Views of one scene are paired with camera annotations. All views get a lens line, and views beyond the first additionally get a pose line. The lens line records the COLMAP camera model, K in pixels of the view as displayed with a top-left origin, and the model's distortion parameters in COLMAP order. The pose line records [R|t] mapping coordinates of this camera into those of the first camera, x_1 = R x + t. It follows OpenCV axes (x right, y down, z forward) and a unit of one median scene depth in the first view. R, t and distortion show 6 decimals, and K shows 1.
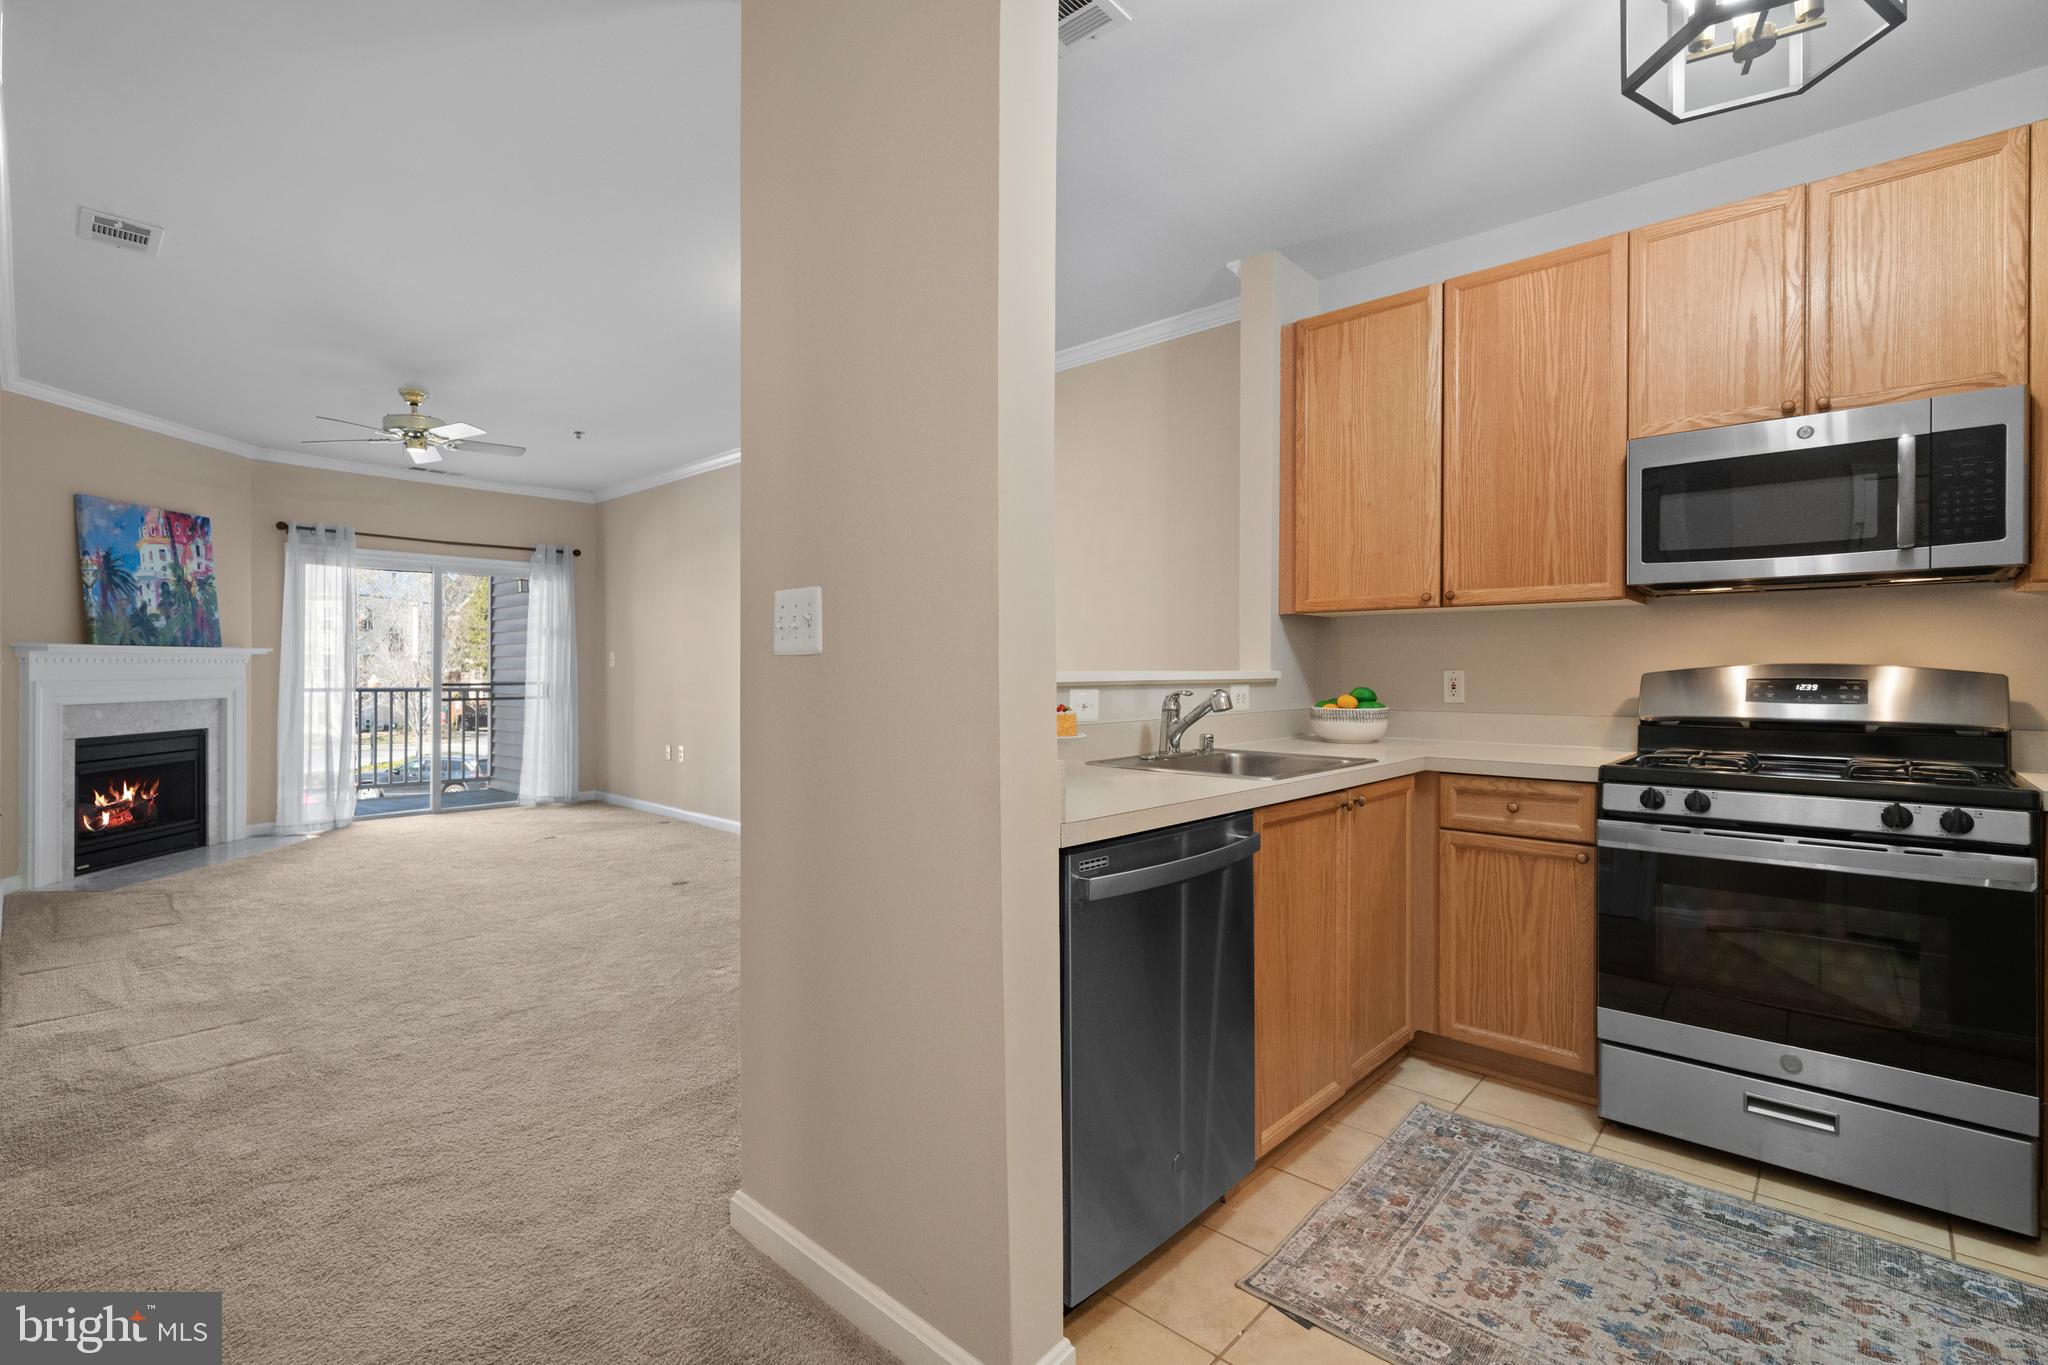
lens RADIAL K [[929.9, 0, 1027.7], [0, 929.9, 666.5], [0, 0, 1]] dist [0.000315, 0.000849]
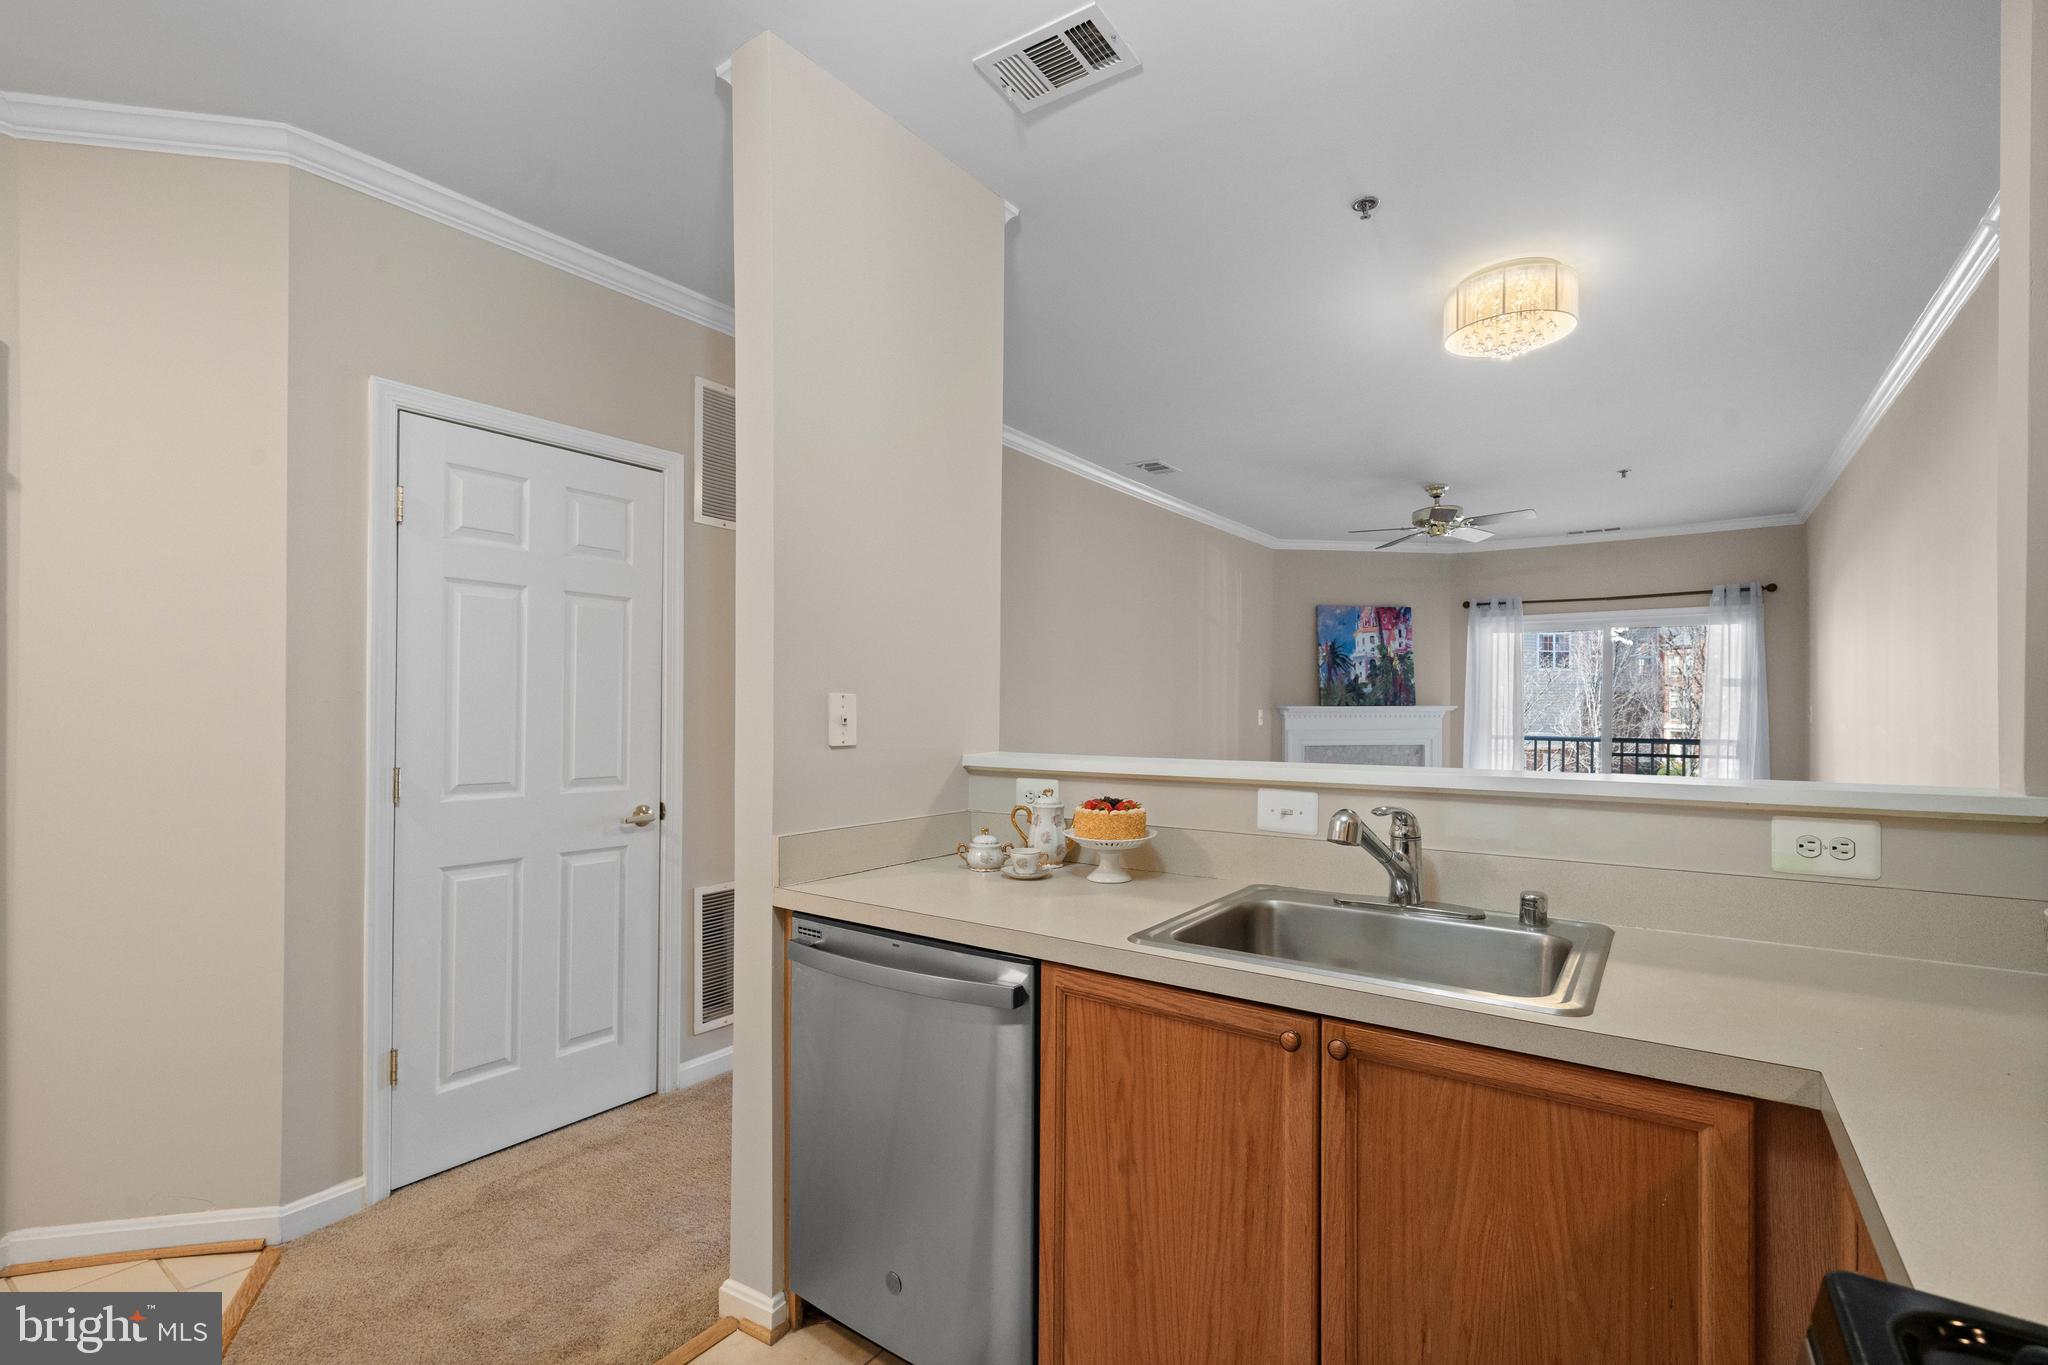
lens RADIAL K [[908.7, 0, 1019.9], [0, 908.7, 715.7], [0, 0, 1]] dist [0.000522, 0.000042]
pose [[0.128287, 0.008327, -0.991702, 0.614672], [-0.000043, 0.999965, 0.008390, -0.033717], [0.991737, -0.001034, 0.128283, 0.558098]]
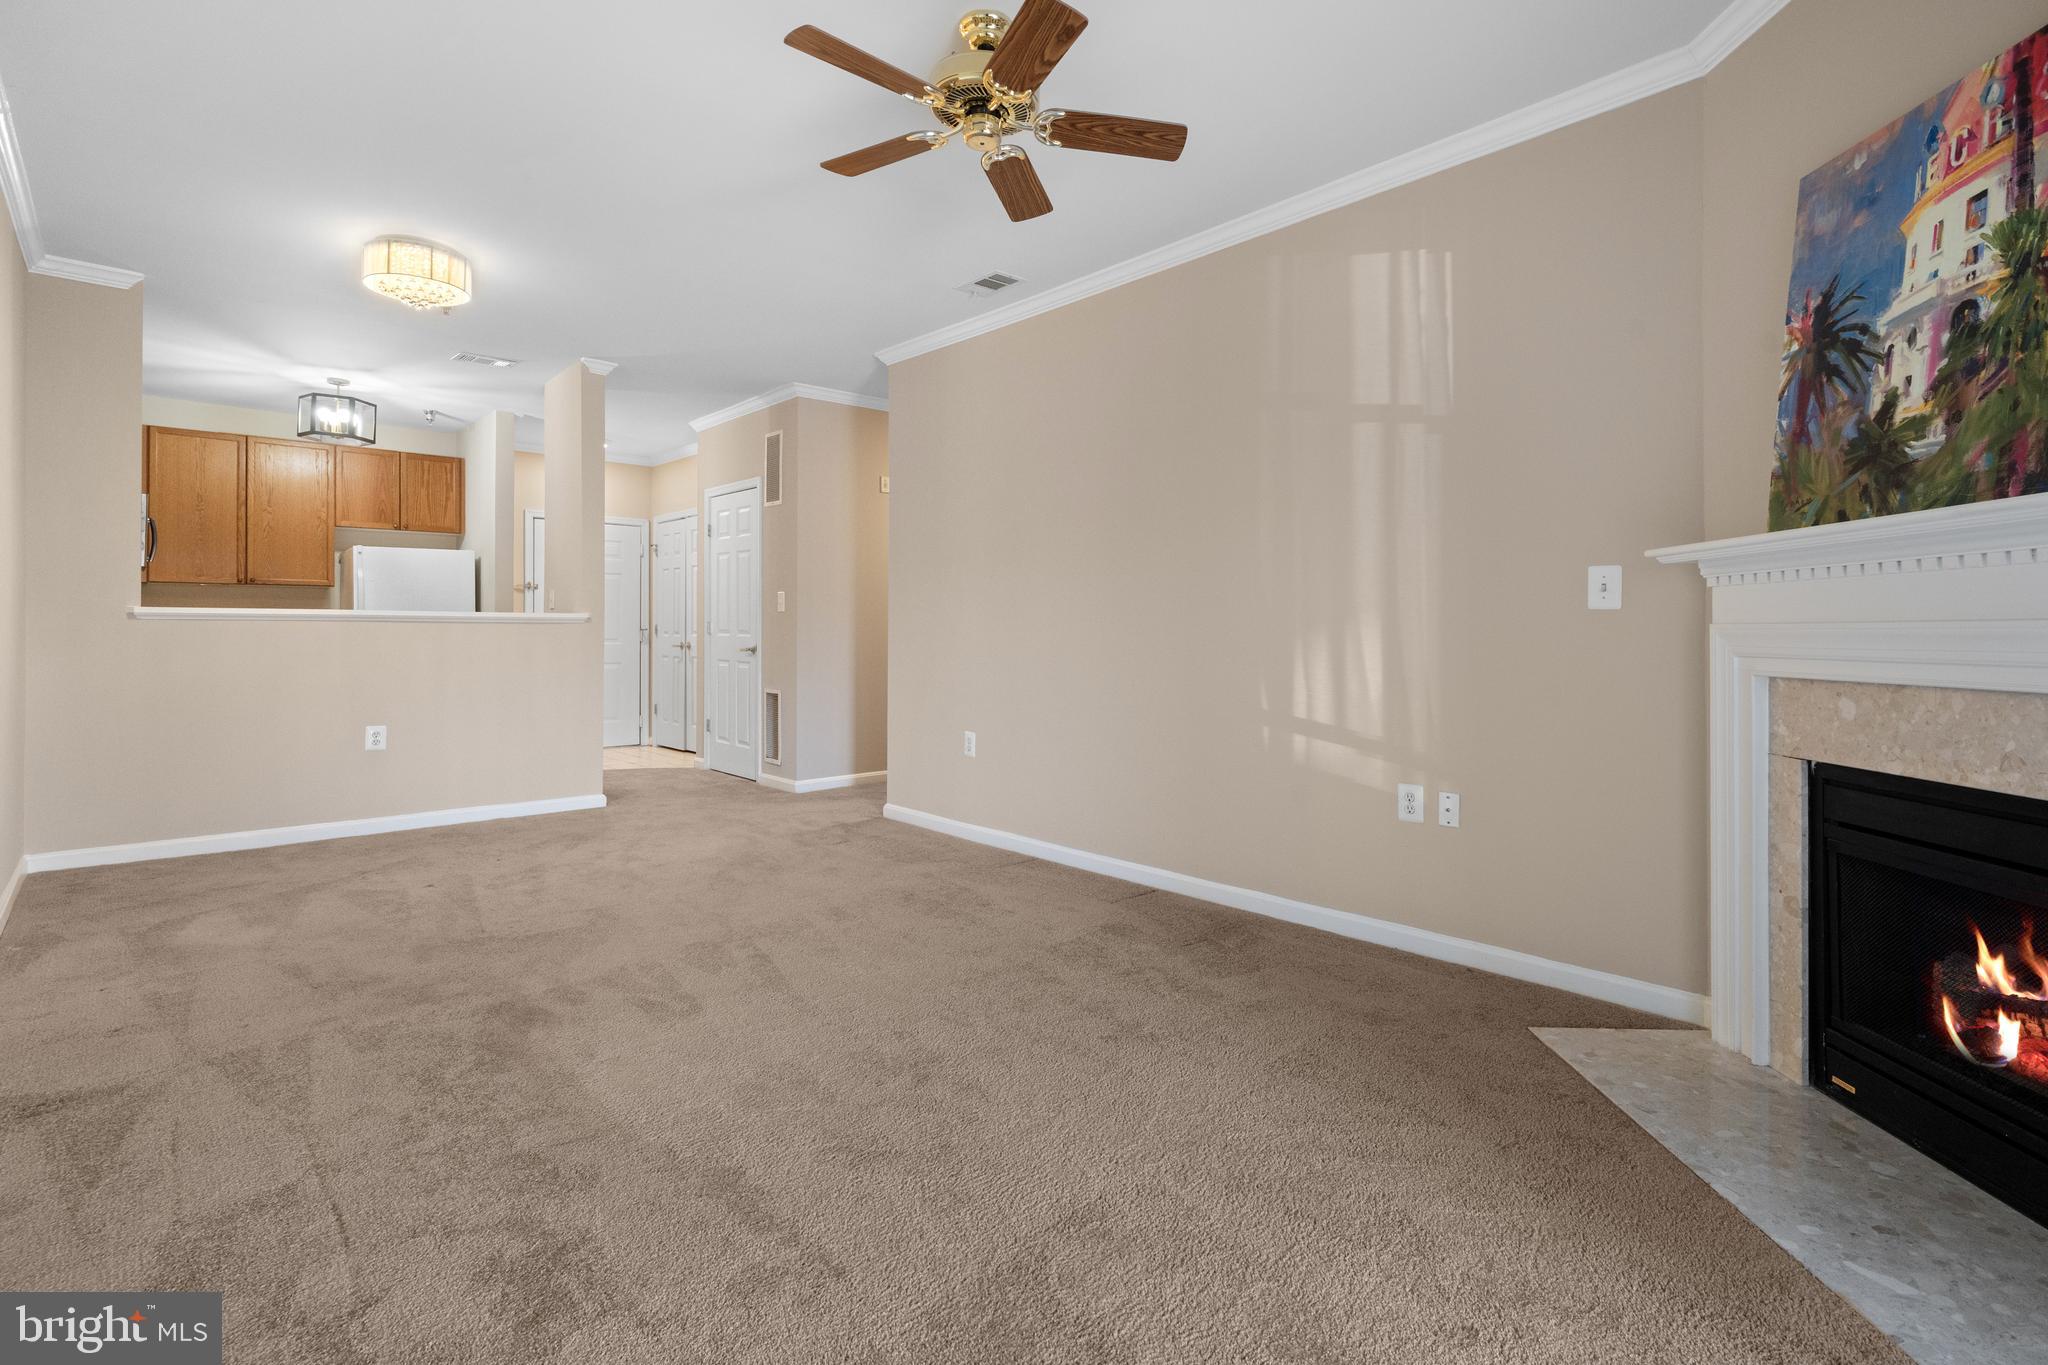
lens RADIAL K [[965.9, 0, 1020.2], [0, 965.9, 622.3], [0, 0, 1]] dist [-0.000636, -0.000205]
pose [[-0.995754, -0.004194, 0.091956, -1.168253], [-0.005164, 0.999934, -0.010311, 0.035373], [-0.091906, -0.010742, -0.995710, 2.422647]]
